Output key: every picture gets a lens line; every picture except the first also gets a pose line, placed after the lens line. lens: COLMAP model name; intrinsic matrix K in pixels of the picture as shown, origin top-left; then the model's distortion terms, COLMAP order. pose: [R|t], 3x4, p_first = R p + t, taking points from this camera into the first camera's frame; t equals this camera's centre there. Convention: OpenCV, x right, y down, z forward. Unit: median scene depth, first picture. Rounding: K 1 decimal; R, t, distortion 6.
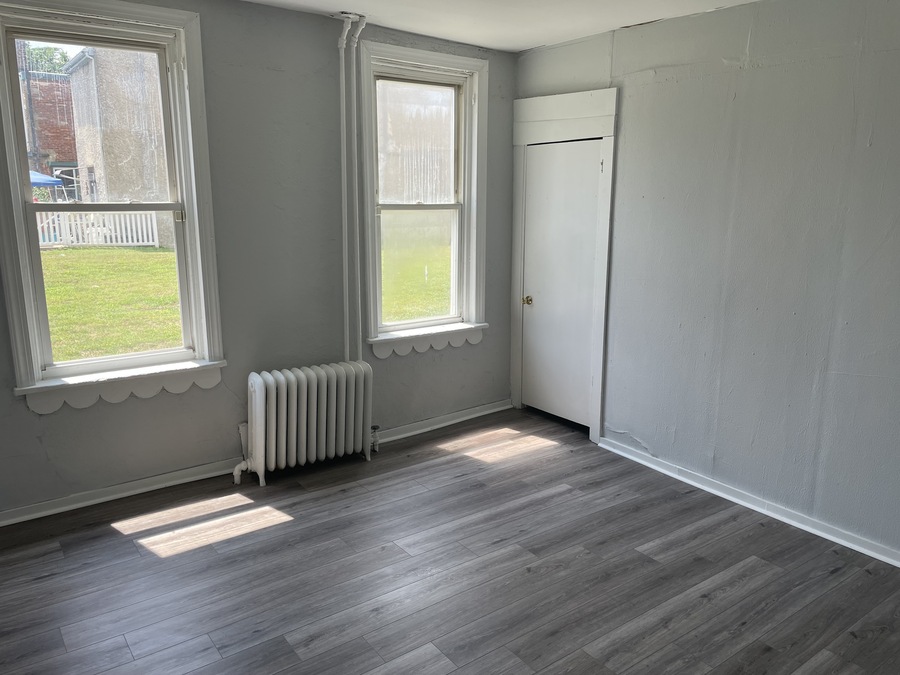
lens RADIAL K [[687.1, 0, 448.5], [0, 687.1, 338.2], [0, 0, 1]] dist [0.079428, -0.092971]
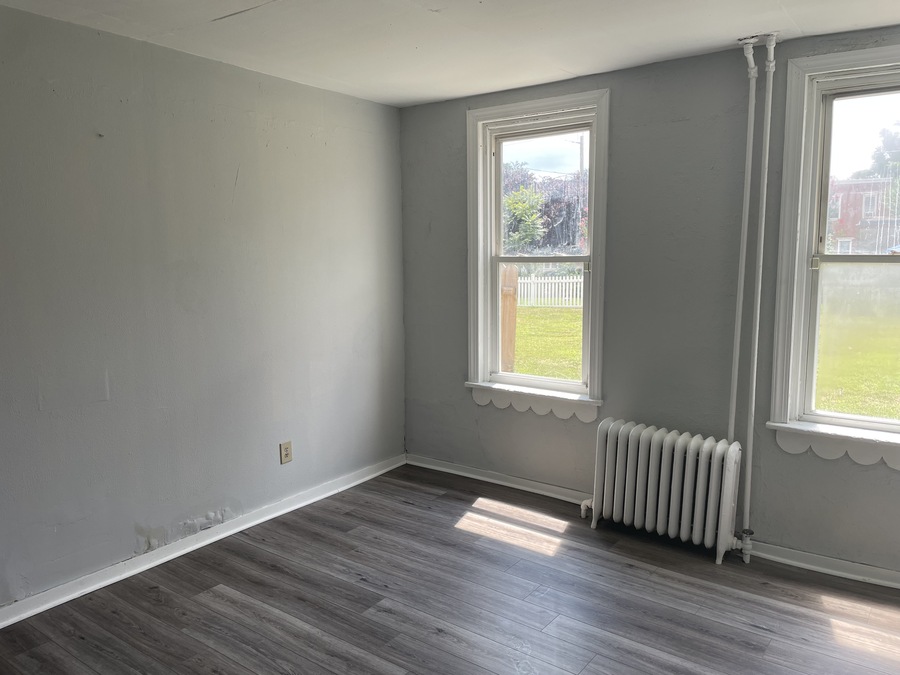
lens RADIAL K [[687.1, 0, 447.2], [0, 687.1, 336.4], [0, 0, 1]] dist [0.079428, -0.092971]
pose [[0.275048, 0.103403, -0.955854, 0.633921], [-0.197798, 0.979018, 0.048992, -0.072215], [0.940864, 0.175591, 0.289730, 0.464987]]
